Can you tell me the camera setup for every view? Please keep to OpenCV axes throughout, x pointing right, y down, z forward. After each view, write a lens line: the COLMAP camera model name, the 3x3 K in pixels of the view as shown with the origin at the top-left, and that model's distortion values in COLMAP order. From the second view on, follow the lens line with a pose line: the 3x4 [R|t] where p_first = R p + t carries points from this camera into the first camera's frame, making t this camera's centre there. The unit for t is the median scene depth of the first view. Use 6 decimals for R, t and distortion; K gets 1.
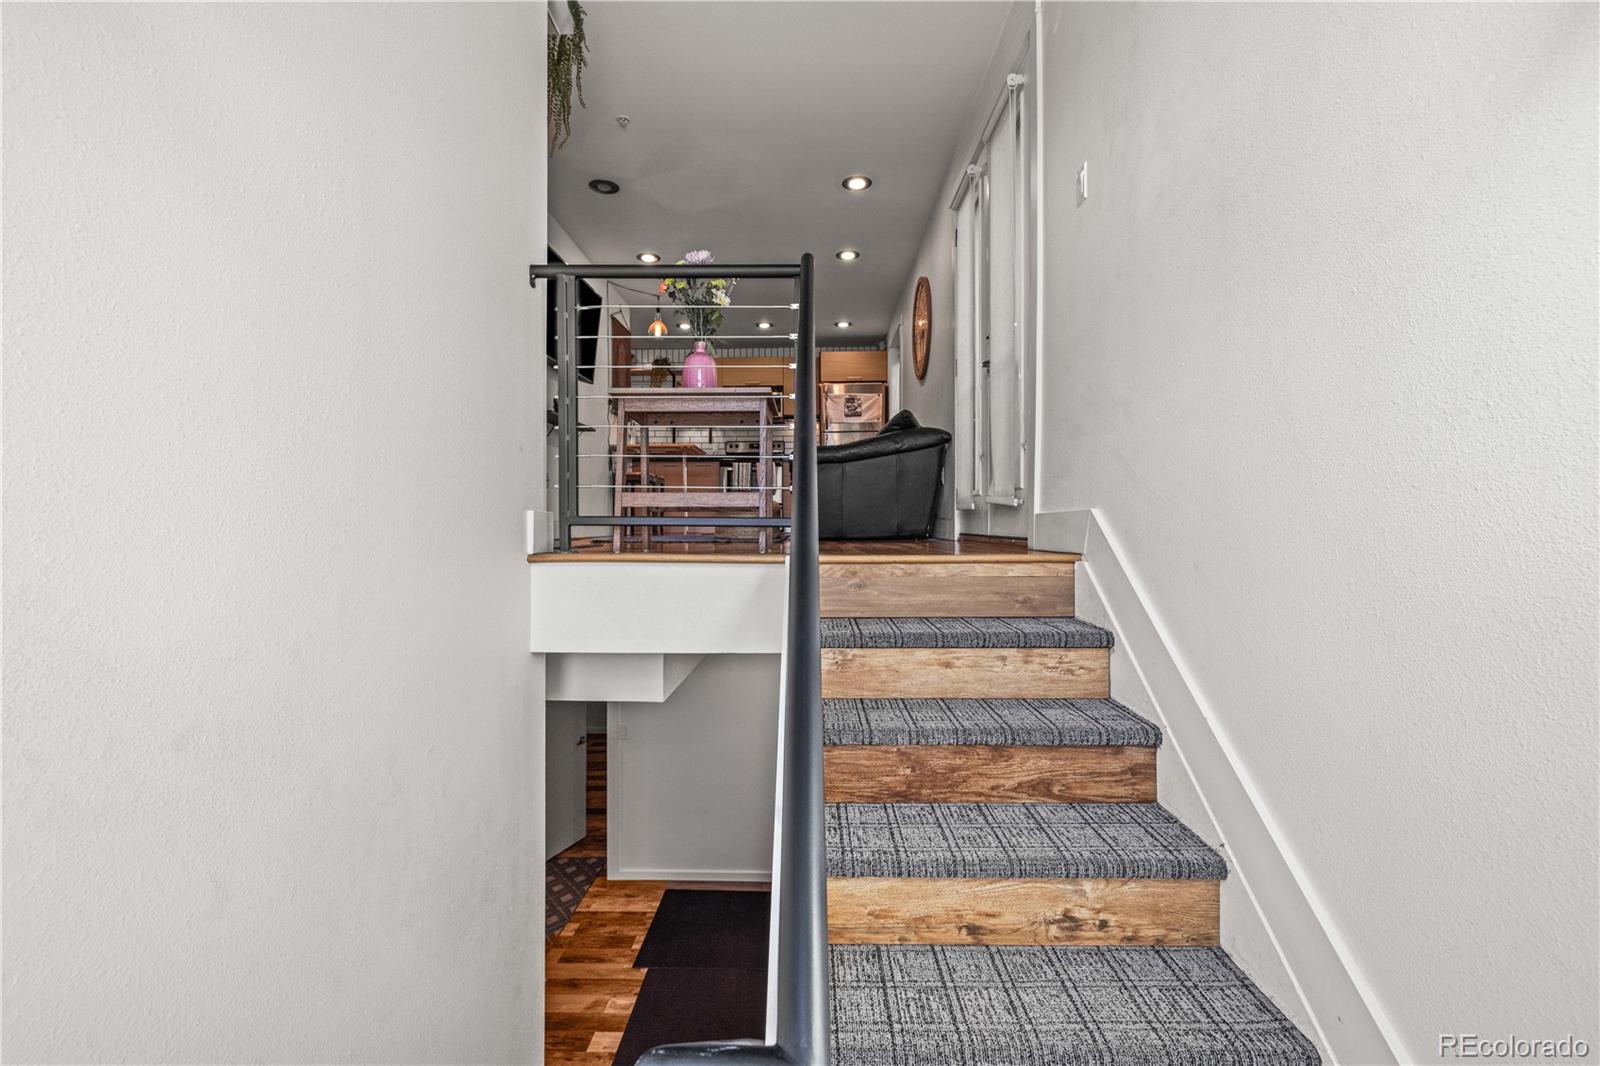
lens RADIAL K [[682.5, 0, 804.2], [0, 682.5, 537.8], [0, 0, 1]] dist [-0.000614, 0.000723]
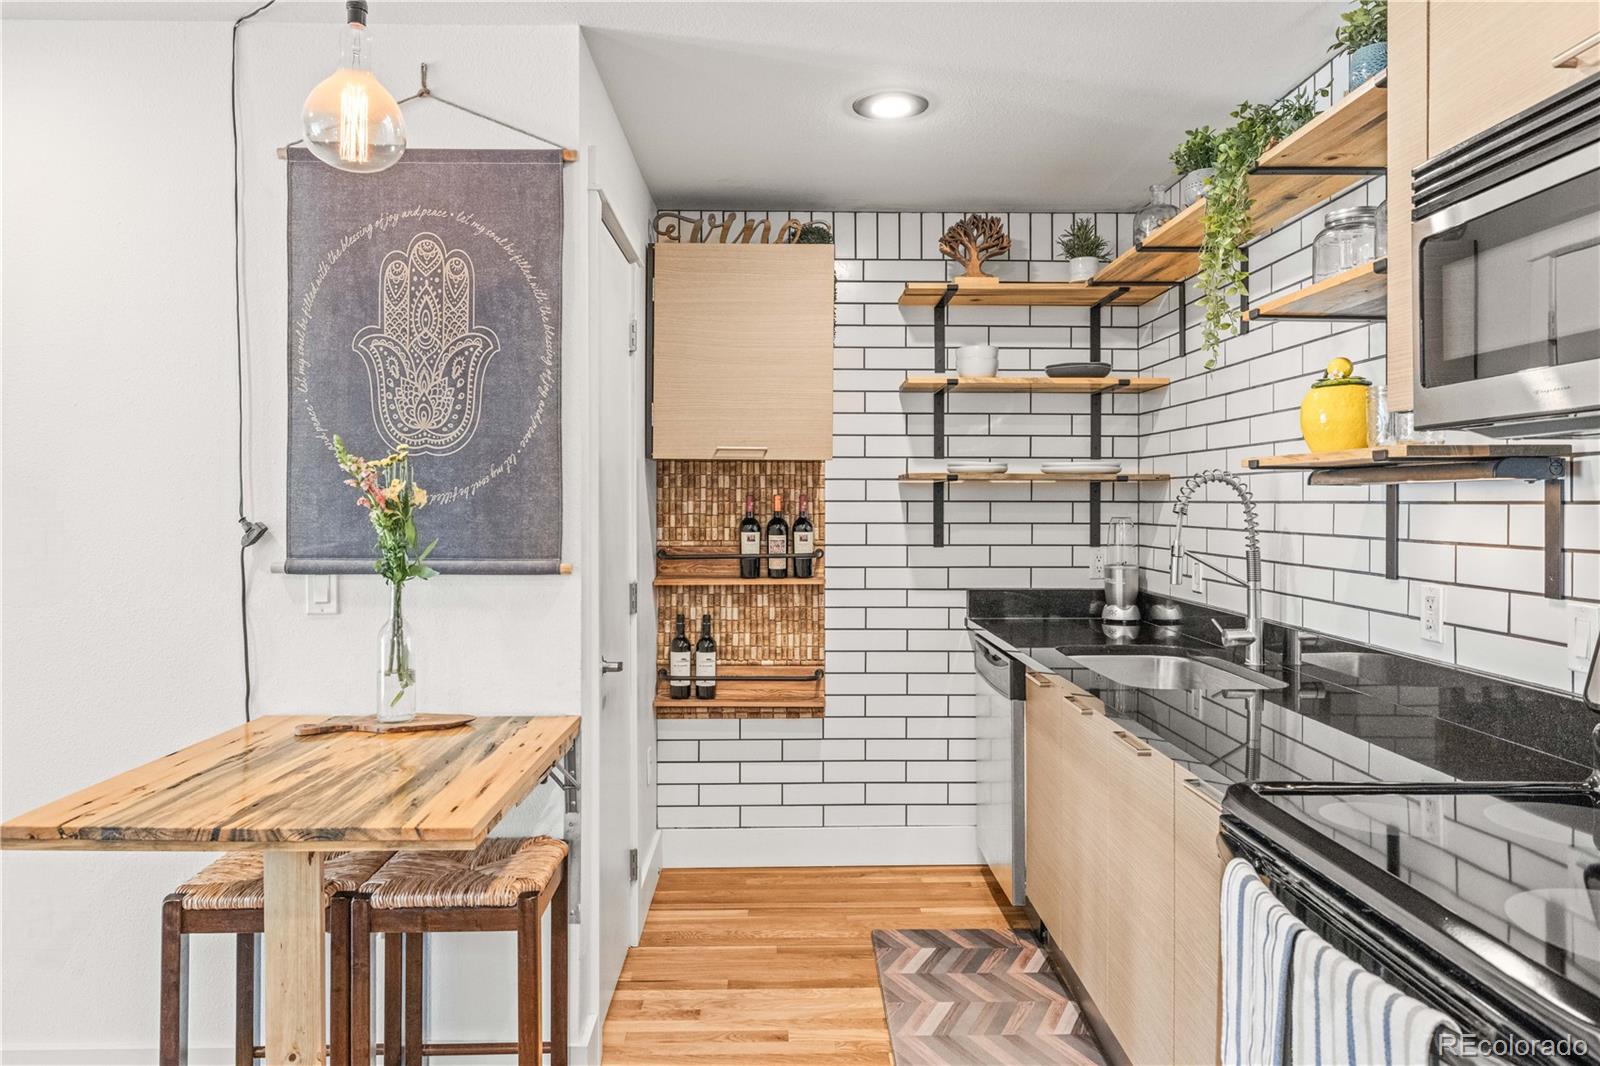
lens RADIAL K [[1073.9, 0, 800.5], [0, 1073.9, 500.7], [0, 0, 1]] dist [0.003649, 0.004898]
pose [[0.038365, 0.000274, -0.999264, 0.106538], [-0.009812, 0.999952, -0.000103, -0.261459], [0.999216, 0.009808, 0.038366, 1.422853]]
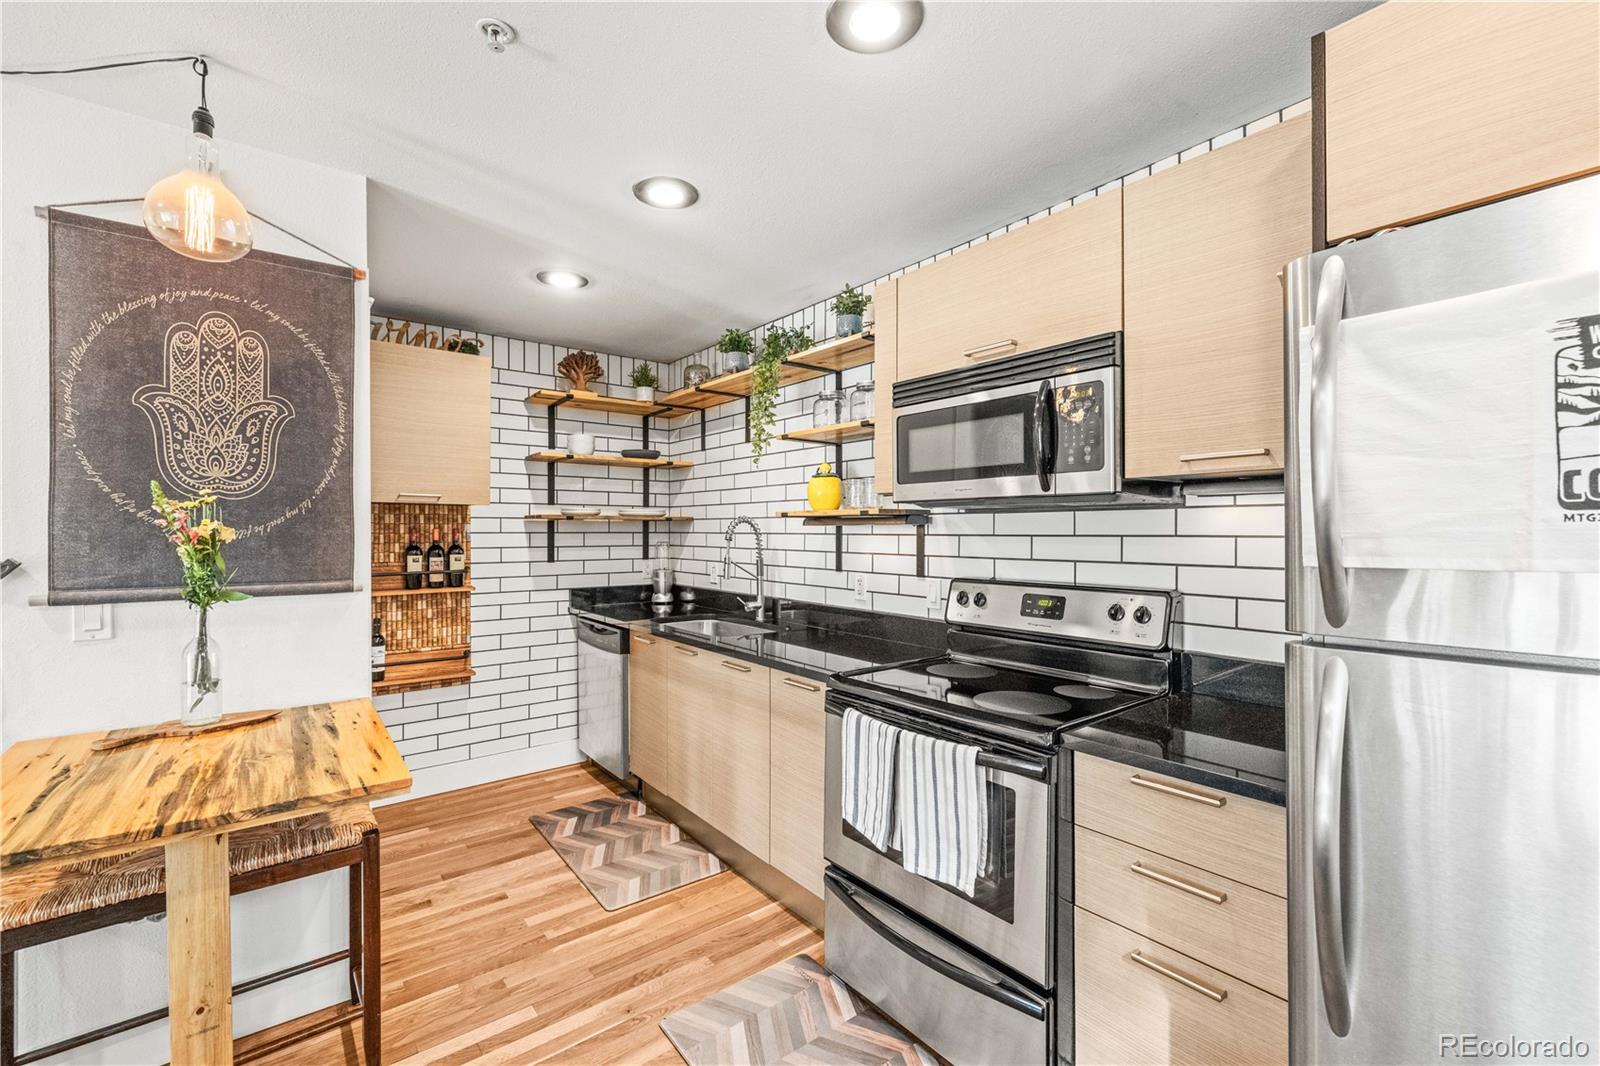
lens RADIAL K [[682.5, 0, 805.8], [0, 682.5, 530.2], [0, 0, 1]] dist [-0.000614, 0.000723]
pose [[0.634898, 0.002055, -0.772593, 0.101350], [-0.007759, 0.999963, -0.003717, -0.264152], [0.772557, 0.008355, 0.634891, 1.297106]]
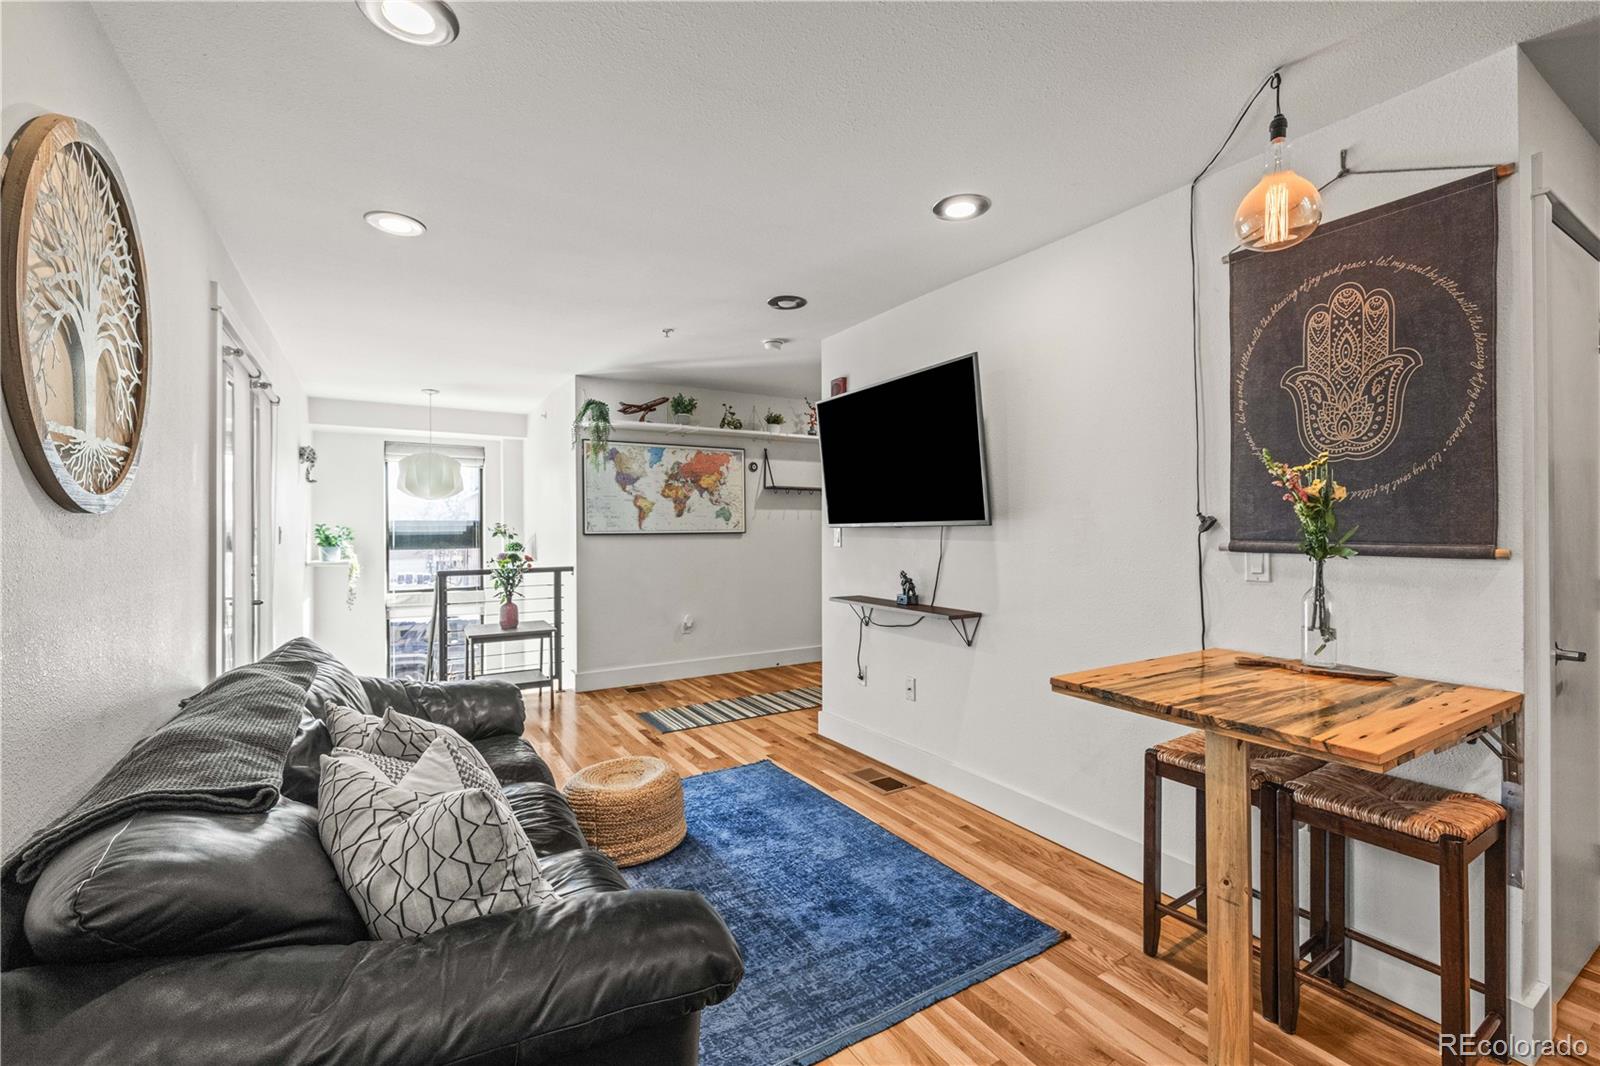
lens RADIAL K [[682.5, 0, 798.0], [0, 682.5, 525.4], [0, 0, 1]] dist [-0.000614, 0.000723]
pose [[-0.842631, -0.000054, -0.538491, 0.088077], [-0.002949, 0.999985, 0.004515, -0.245963], [0.538483, 0.005392, -0.842619, 1.430314]]
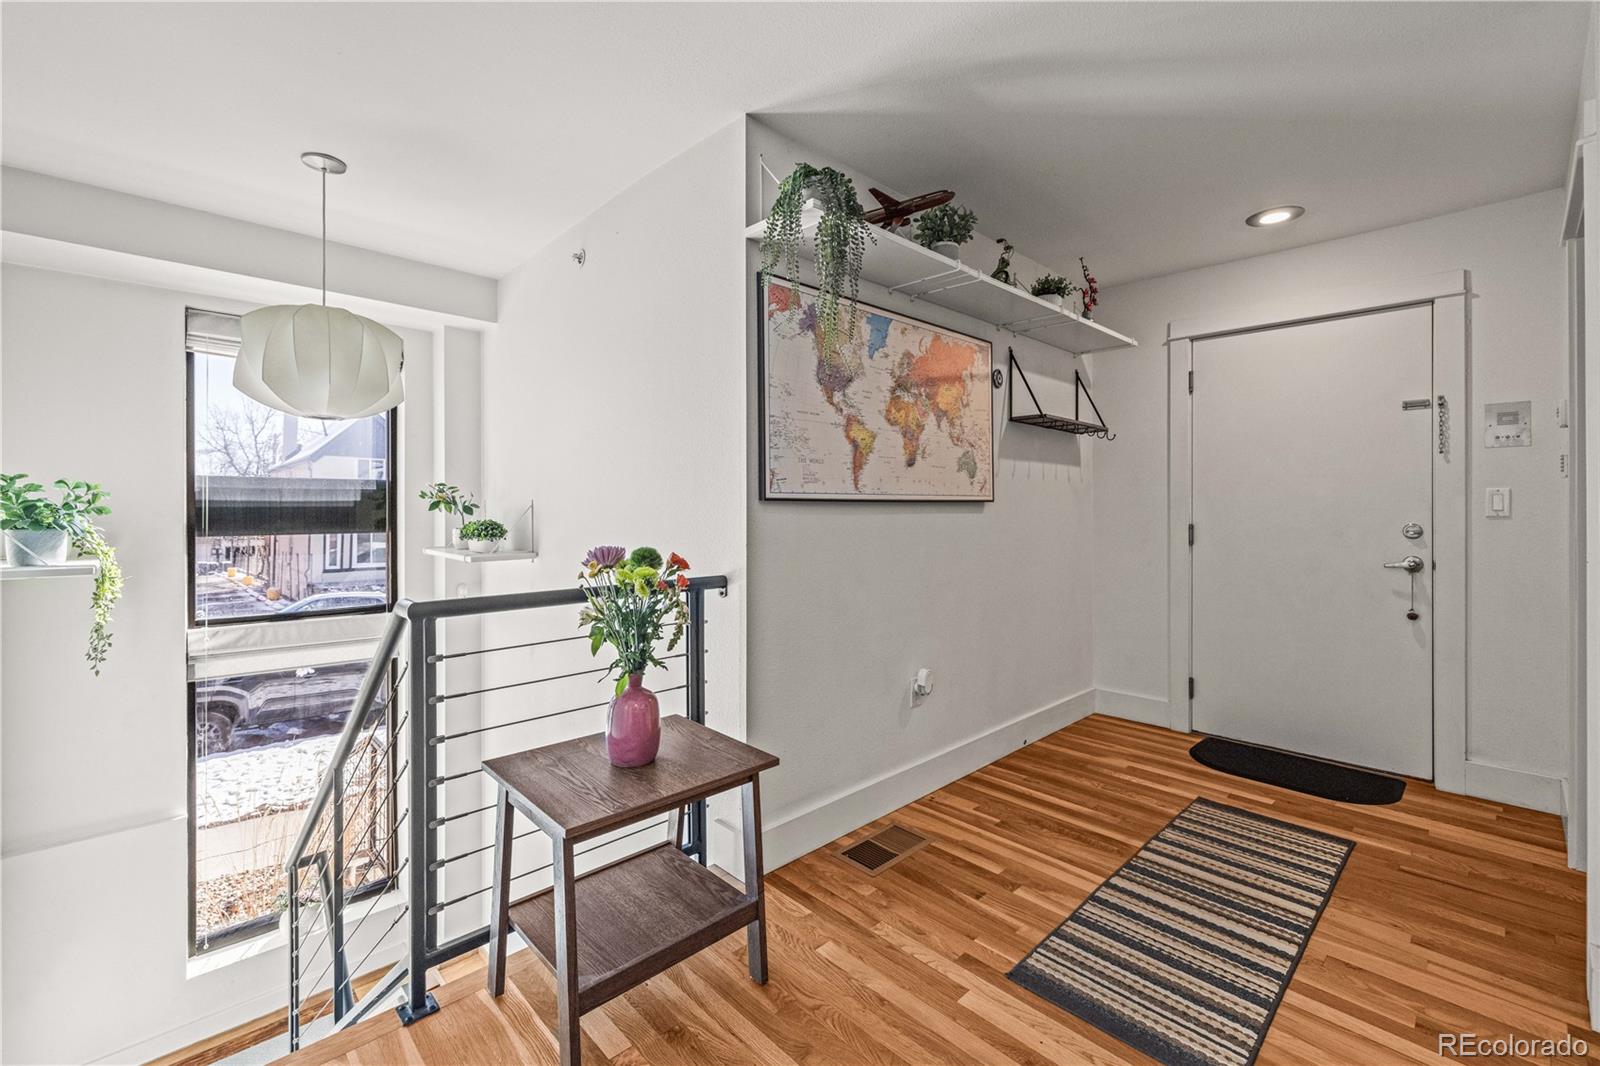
lens RADIAL K [[682.5, 0, 796.9], [0, 682.5, 510.2], [0, 0, 1]] dist [-0.000614, 0.000723]
pose [[-0.709602, 0.000938, -0.704603, 0.093315], [-0.008812, 0.999909, 0.010206, -0.226300], [0.704548, 0.013451, -0.709529, 0.765566]]
